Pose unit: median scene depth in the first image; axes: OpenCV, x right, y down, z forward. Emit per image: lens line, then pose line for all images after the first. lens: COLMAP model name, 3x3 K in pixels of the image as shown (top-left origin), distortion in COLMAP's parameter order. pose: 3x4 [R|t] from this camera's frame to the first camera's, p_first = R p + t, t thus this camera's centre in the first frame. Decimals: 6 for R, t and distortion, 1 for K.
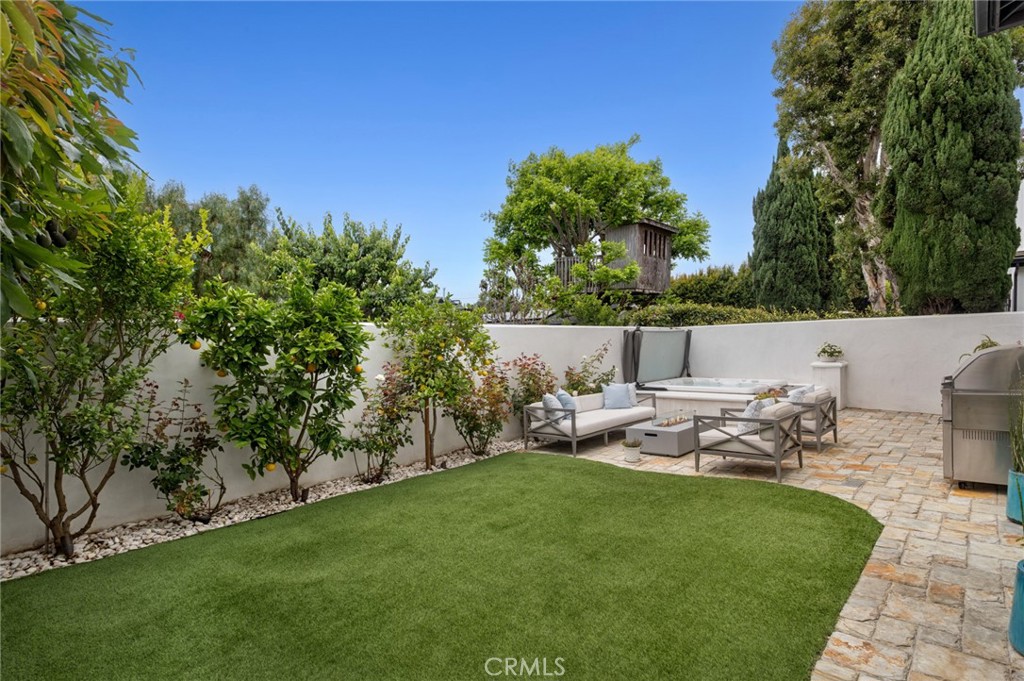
lens RADIAL K [[525.7, 0, 513.8], [0, 525.7, 345.0], [0, 0, 1]] dist [0.006212, 0.000254]
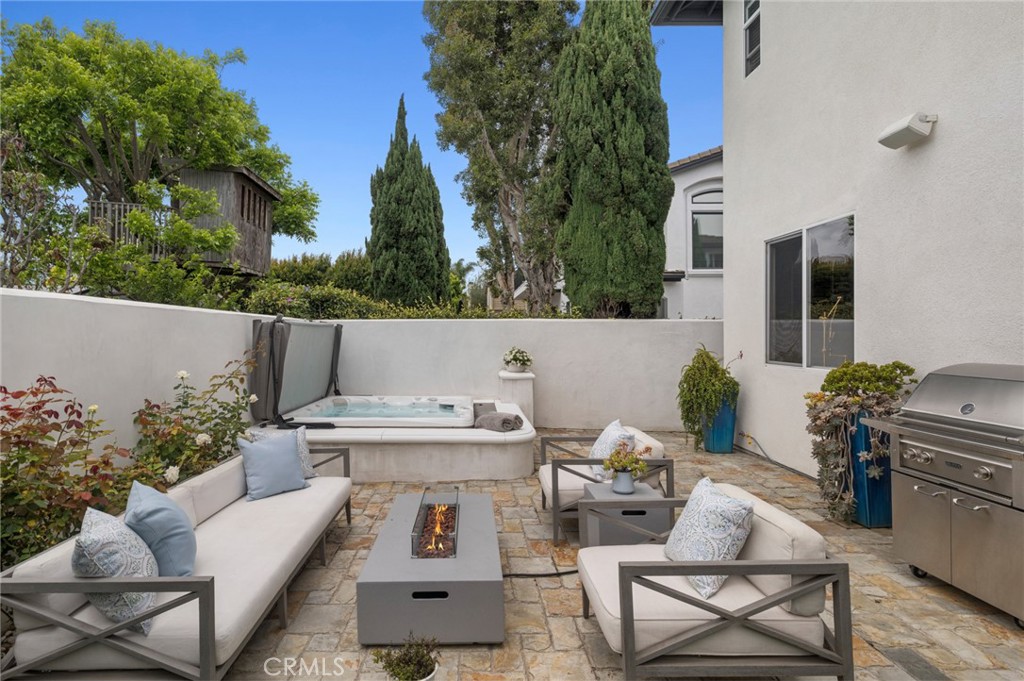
lens RADIAL K [[525.7, 0, 456.8], [0, 525.7, 340.9], [0, 0, 1]] dist [0.006212, 0.000254]
pose [[0.761610, 0.021899, 0.647666, 0.015632], [-0.019859, 0.999748, -0.010450, -0.004035], [-0.647732, -0.004903, 0.761853, 0.395151]]
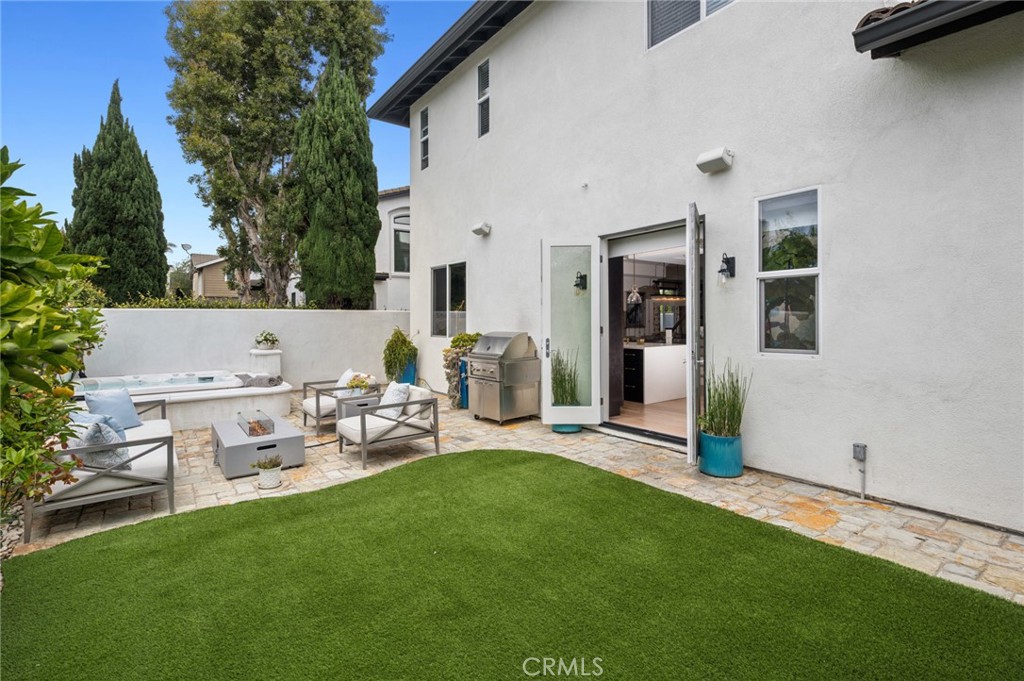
lens RADIAL K [[476.1, 0, 526.9], [0, 476.1, 301.4], [0, 0, 1]] dist [0.002365, -0.000764]
pose [[0.177148, 0.066220, 0.981954, -0.212252], [0.003698, 0.997682, -0.067948, 0.002682], [-0.984177, 0.015668, 0.176493, 0.277938]]
